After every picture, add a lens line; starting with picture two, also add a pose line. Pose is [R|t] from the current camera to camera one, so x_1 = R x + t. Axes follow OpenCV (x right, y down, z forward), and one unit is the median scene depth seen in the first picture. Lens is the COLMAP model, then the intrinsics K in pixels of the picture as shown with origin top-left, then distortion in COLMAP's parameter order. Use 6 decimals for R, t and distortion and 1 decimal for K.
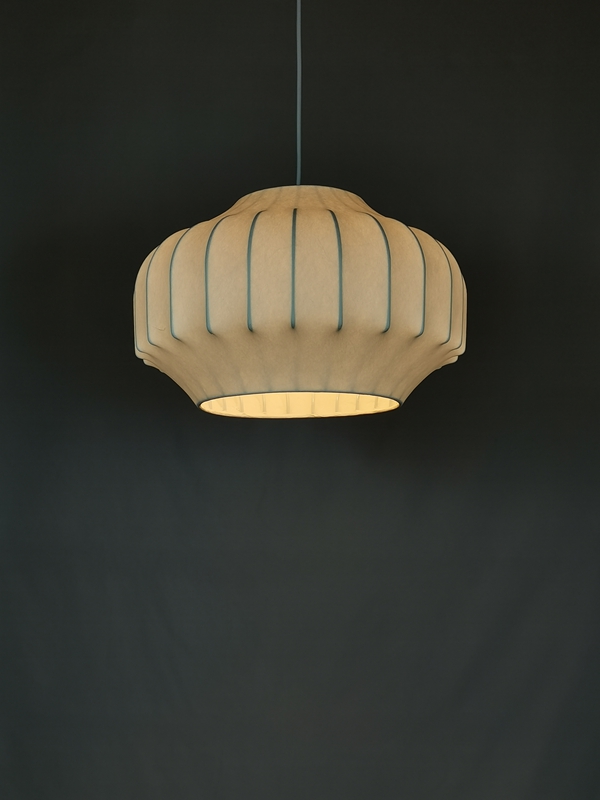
lens RADIAL K [[1124.0, 0, 299.5], [0, 1124.0, 397.6], [0, 0, 1]] dist [0.238083, 0.000000]
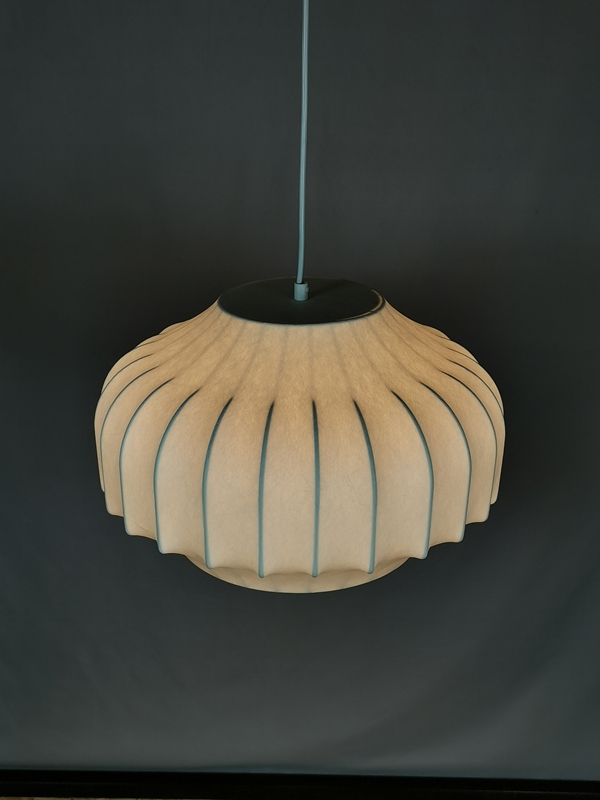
lens RADIAL K [[1124.0, 0, 298.5], [0, 1124.0, 404.8], [0, 0, 1]] dist [0.238083, 0.000000]
pose [[0.994507, -0.027341, 0.101037, -0.094943], [-0.027336, 0.863938, 0.502856, -0.573247], [-0.101038, -0.502856, 0.858445, 0.347905]]
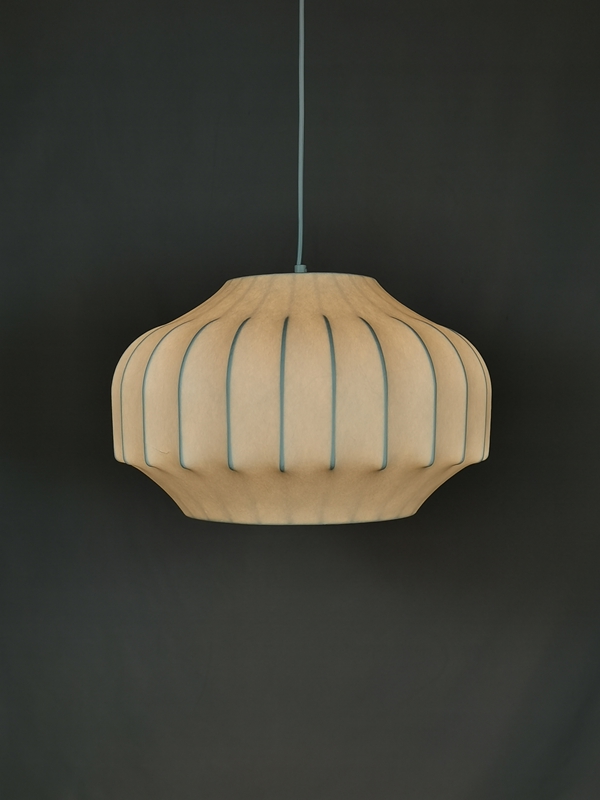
lens RADIAL K [[1124.0, 0, 305.4], [0, 1124.0, 403.4], [0, 0, 1]] dist [0.238083, 0.000000]
pose [[0.982777, 0.002023, 0.184784, -0.182045], [-0.028962, 0.989269, 0.143204, -0.231560], [-0.182511, -0.146090, 0.972290, 0.163070]]
